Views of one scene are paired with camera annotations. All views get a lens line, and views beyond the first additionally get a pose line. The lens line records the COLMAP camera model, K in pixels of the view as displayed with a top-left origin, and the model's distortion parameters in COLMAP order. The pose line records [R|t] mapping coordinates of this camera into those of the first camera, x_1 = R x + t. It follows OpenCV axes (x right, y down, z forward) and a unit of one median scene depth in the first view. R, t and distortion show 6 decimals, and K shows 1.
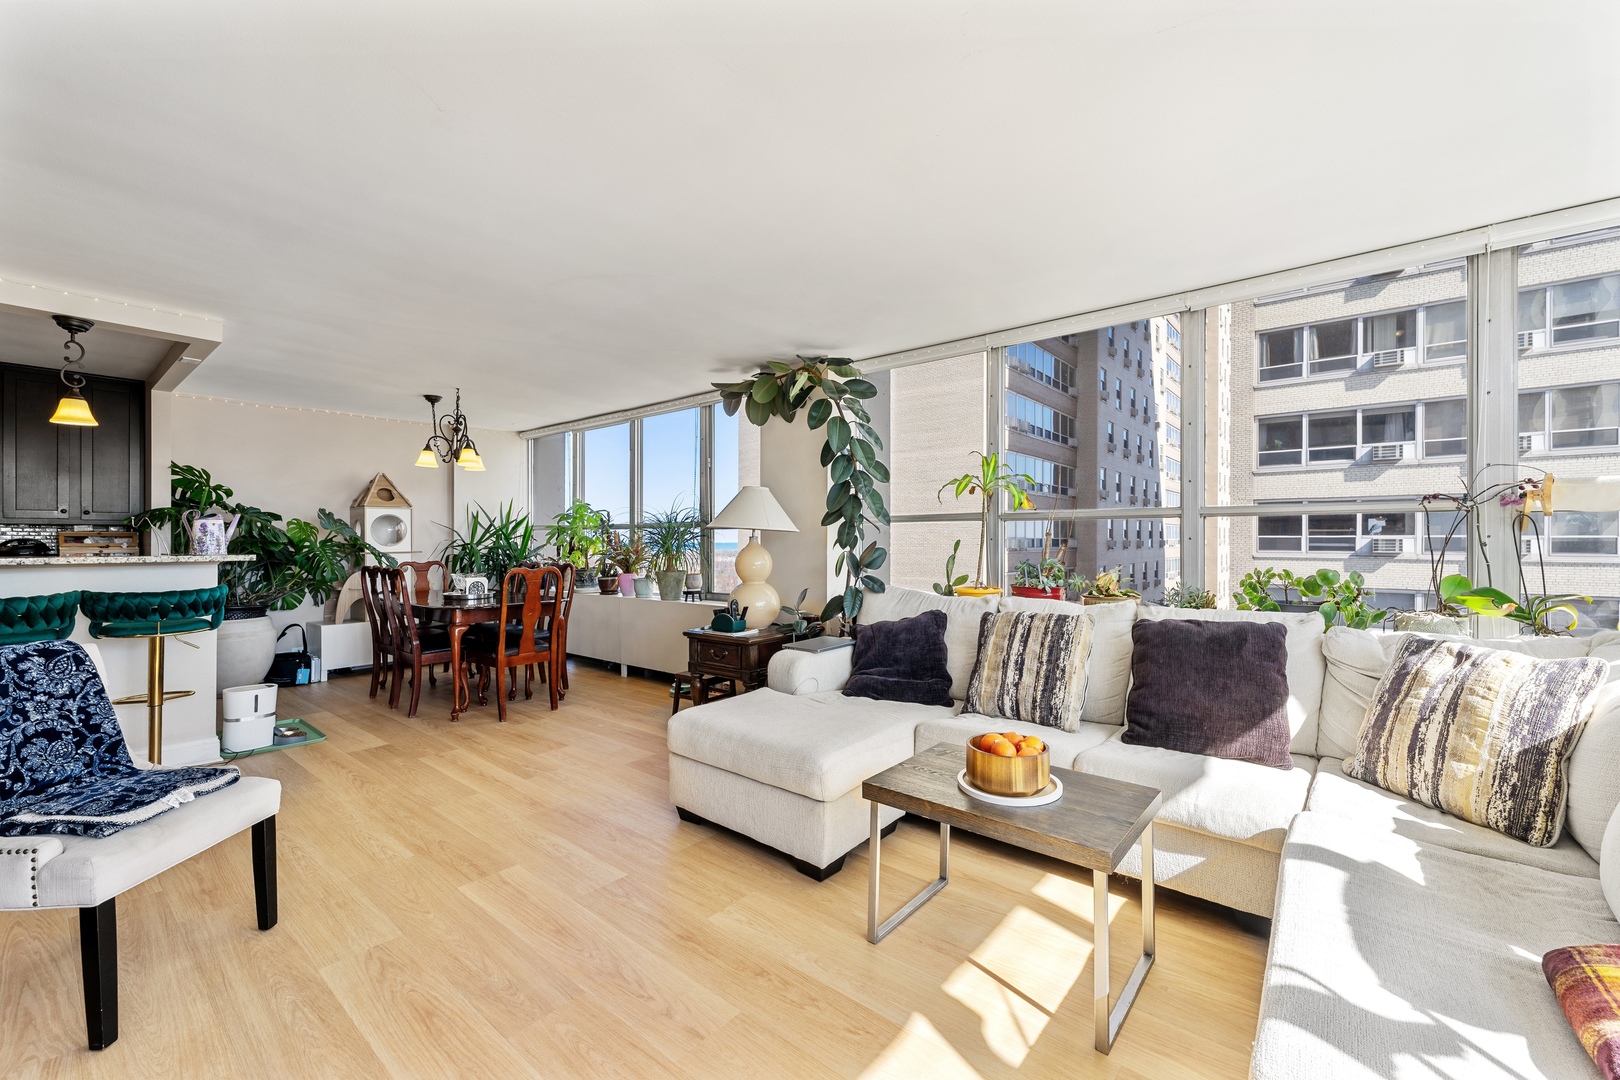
lens RADIAL K [[673.7, 0, 815.8], [0, 673.7, 533.2], [0, 0, 1]] dist [0.008075, 0.000454]
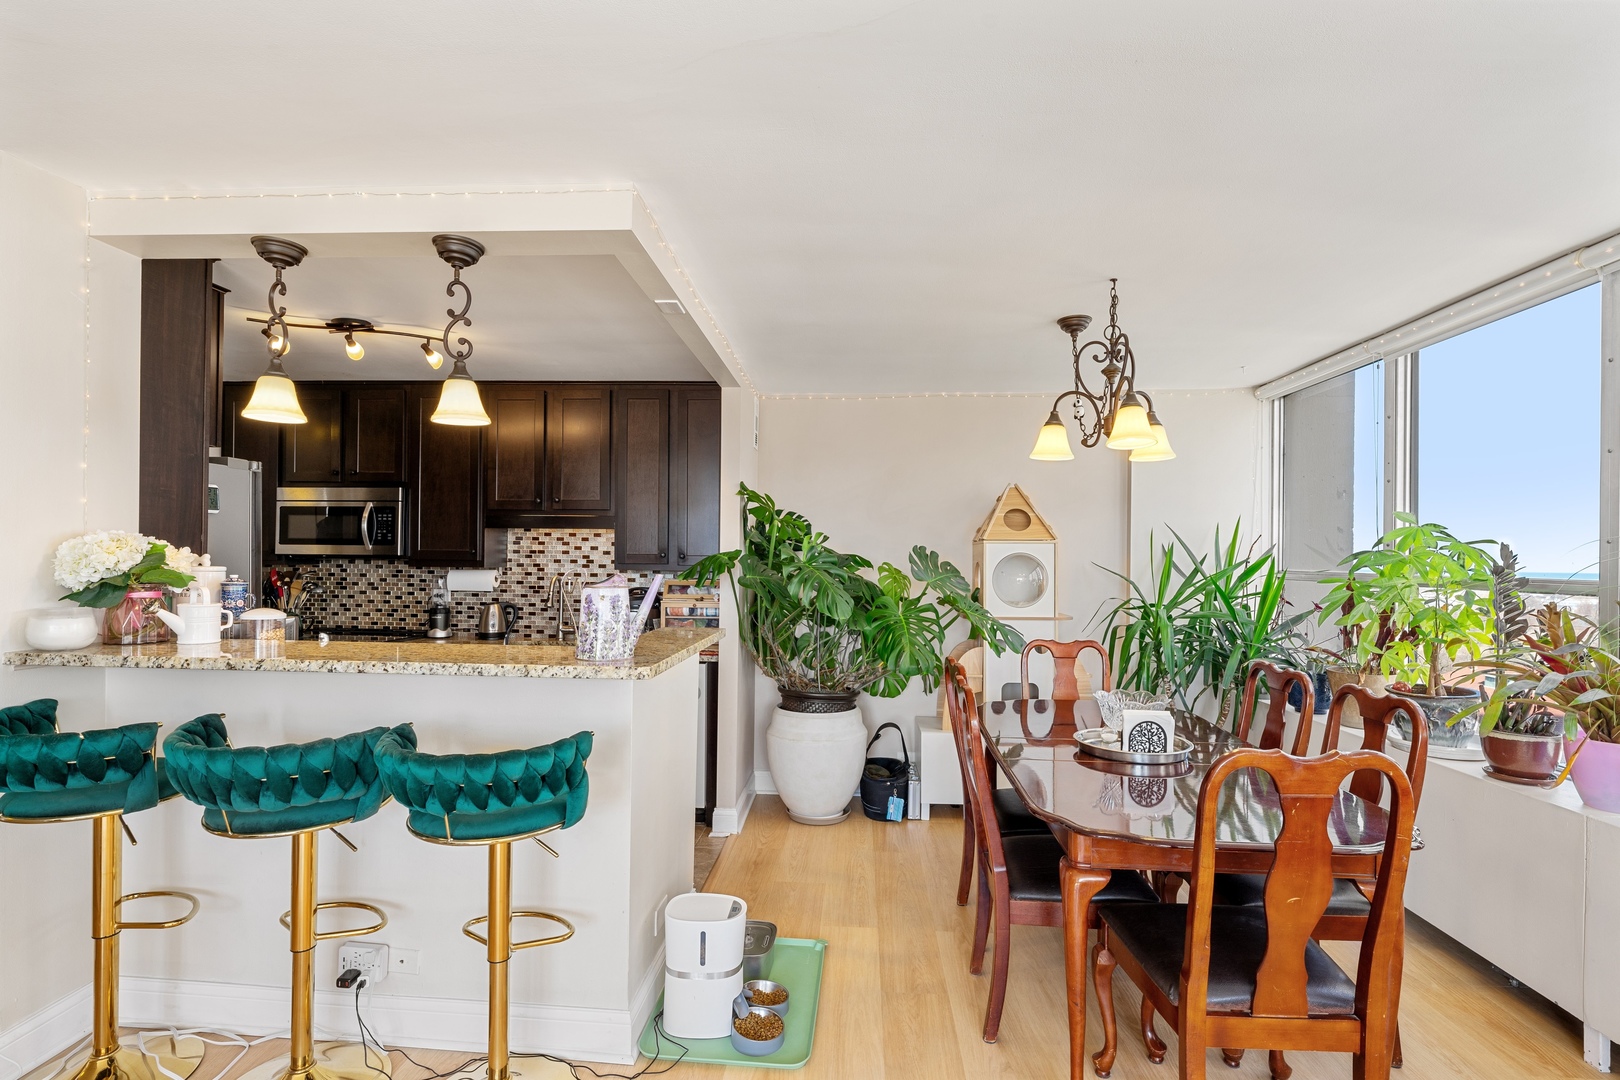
lens RADIAL K [[740.9, 0, 807.2], [0, 740.9, 550.9], [0, 0, 1]] dist [-0.000264, -0.002383]
pose [[0.584675, -0.002096, -0.811265, -0.218587], [-0.003598, 0.999980, -0.005176, -0.026323], [0.811259, 0.005946, 0.584656, 0.479171]]
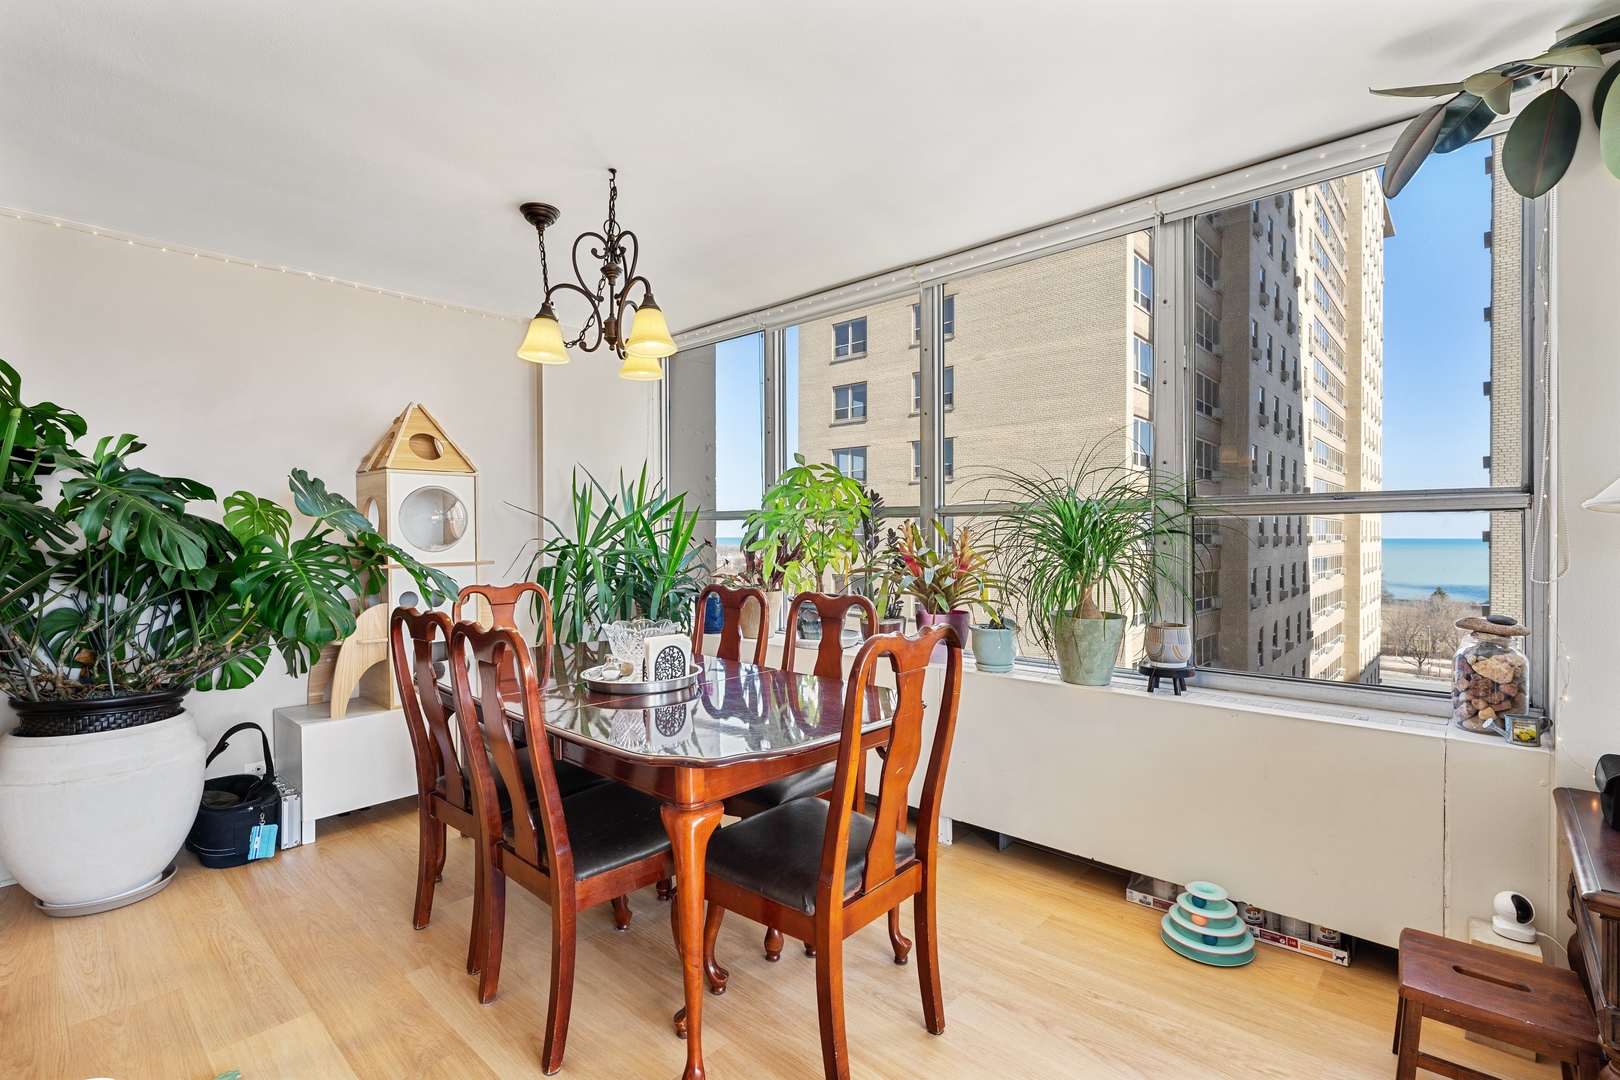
lens RADIAL K [[740.9, 0, 794.2], [0, 740.9, 536.8], [0, 0, 1]] dist [-0.000264, -0.002383]
pose [[0.998291, 0.002277, -0.058386, -0.345592], [-0.001471, 0.999903, 0.013848, 0.000717], [0.058412, -0.013738, 0.998198, 0.488801]]
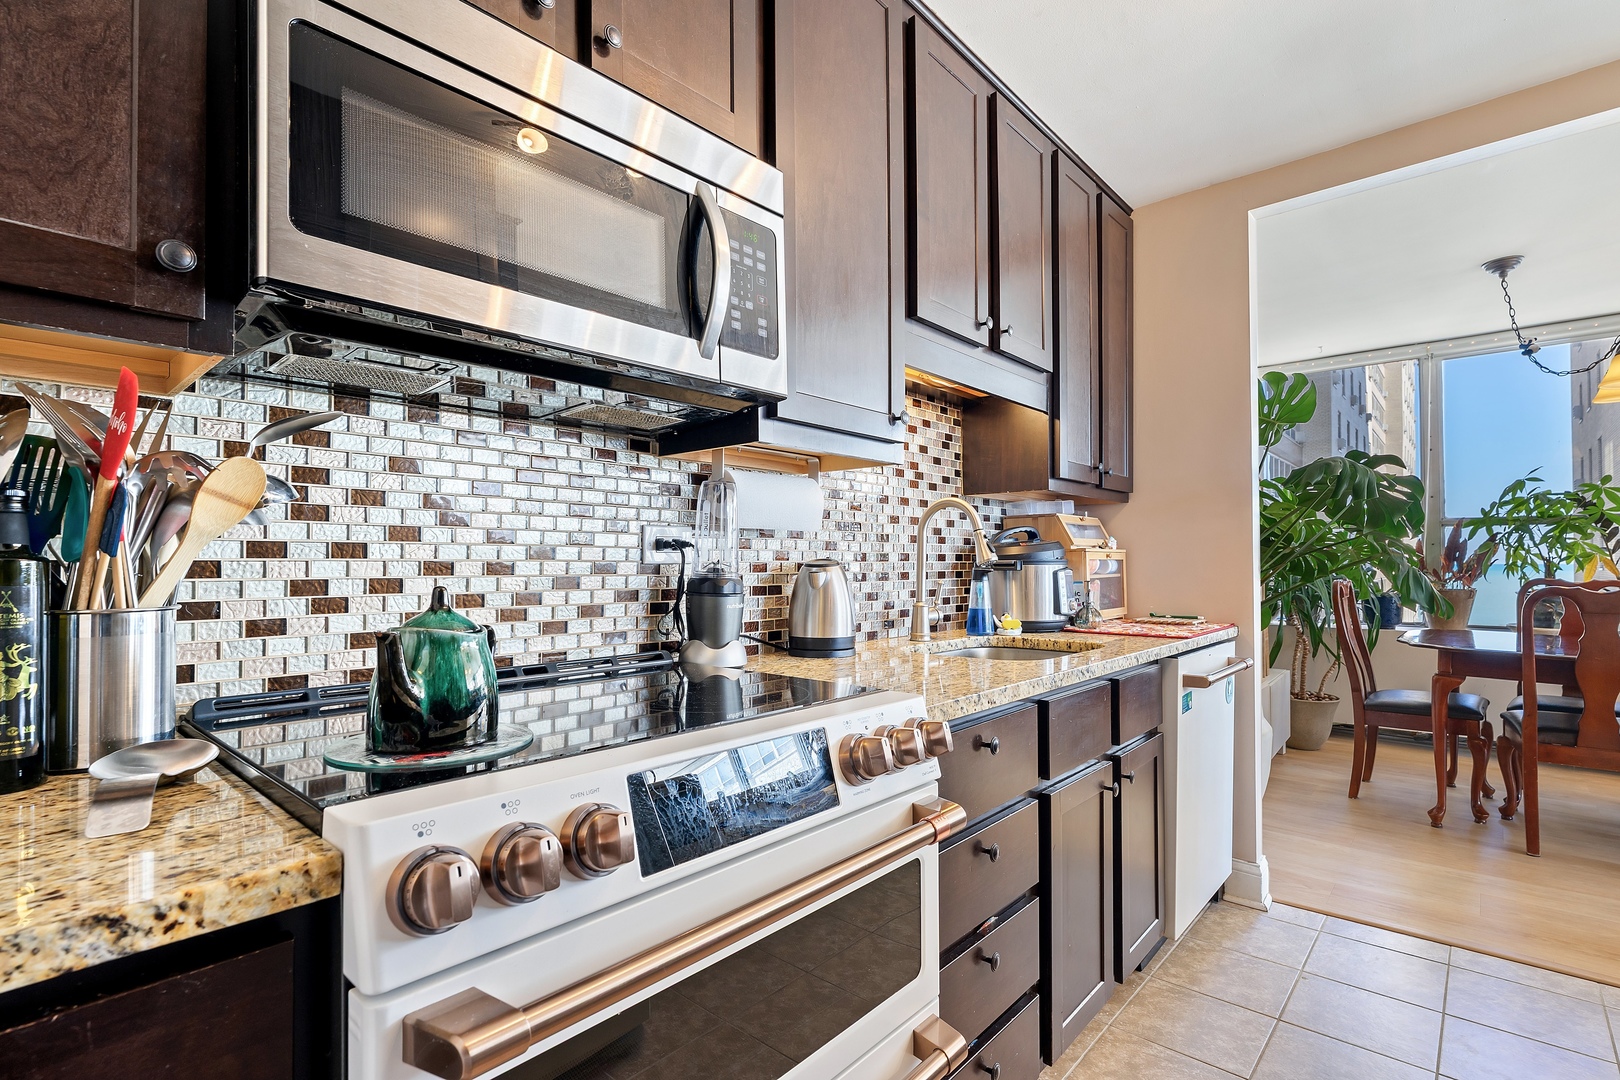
lens RADIAL K [[740.9, 0, 798.0], [0, 740.9, 541.9], [0, 0, 1]] dist [-0.000264, -0.002383]
pose [[0.998489, 0.001350, -0.054927, -1.044380], [-0.001880, 0.999952, -0.009598, 0.020916], [0.054911, 0.009687, 0.998444, 0.359554]]
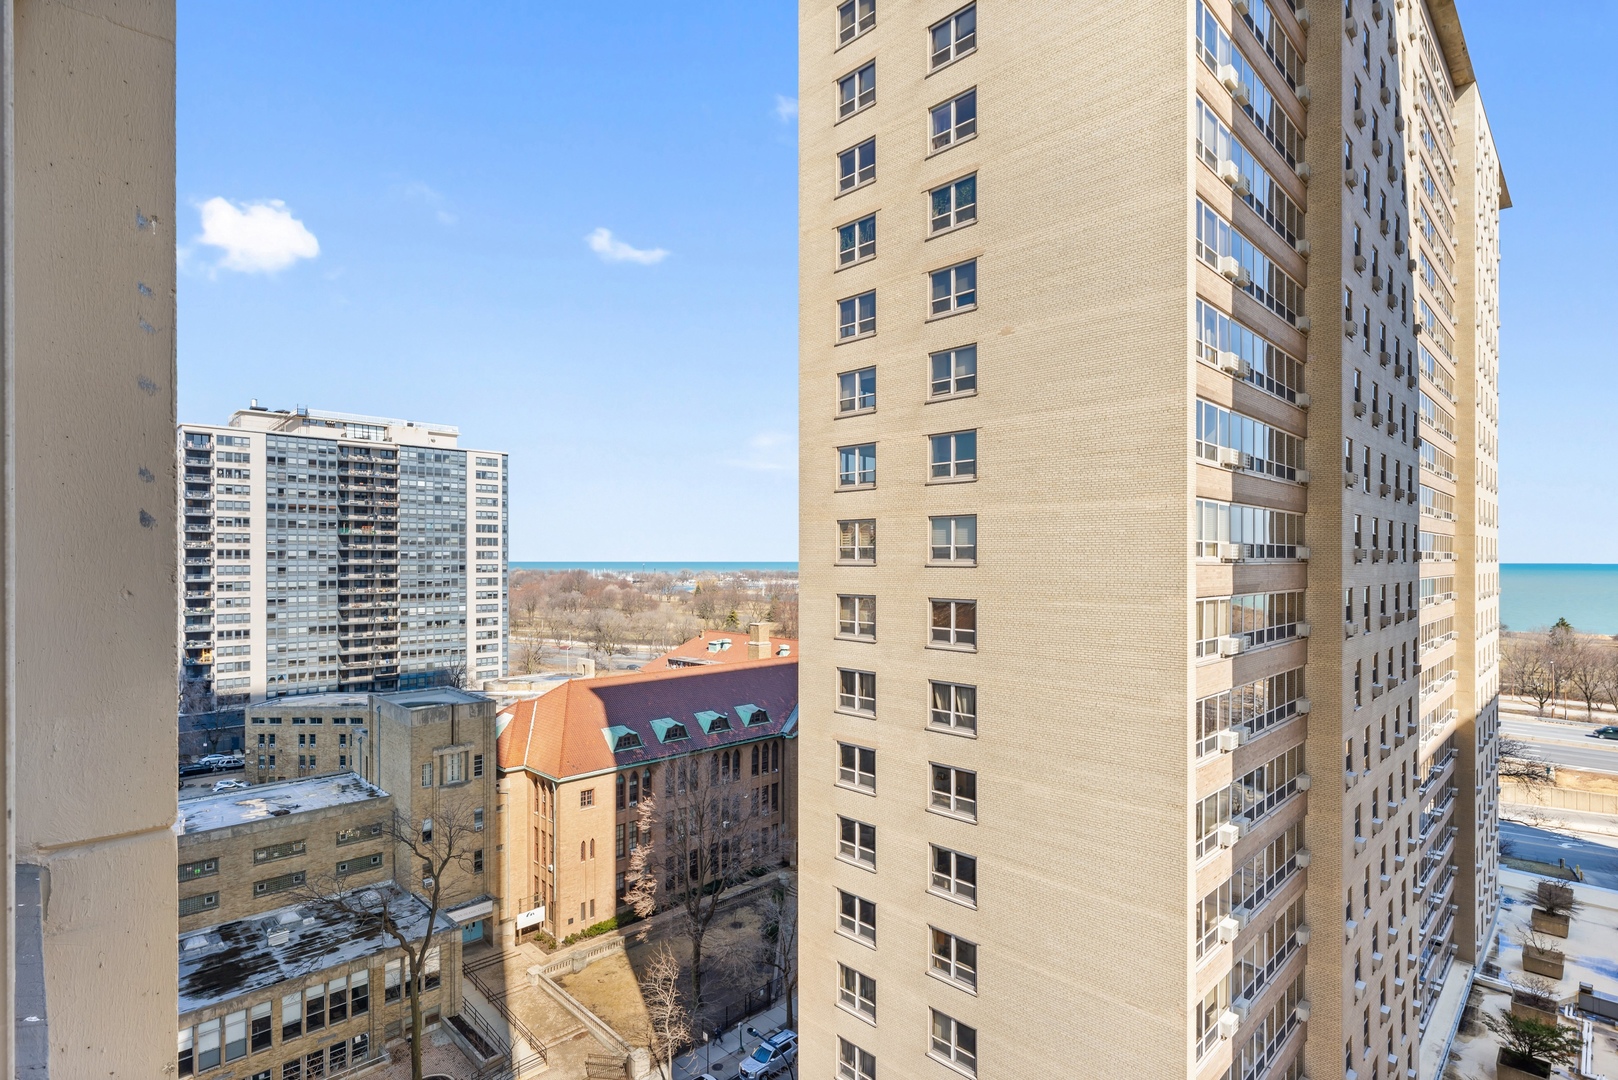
lens RADIAL K [[794.7, 0, 808.7], [0, 794.7, 553.3], [0, 0, 1]] dist [0.005735, -0.000296]
pose [[0.995596, 0.000664, -0.093749, -0.133220], [-0.000507, 0.999998, 0.001689, 0.074062], [0.093750, -0.001634, 0.995594, 0.929019]]
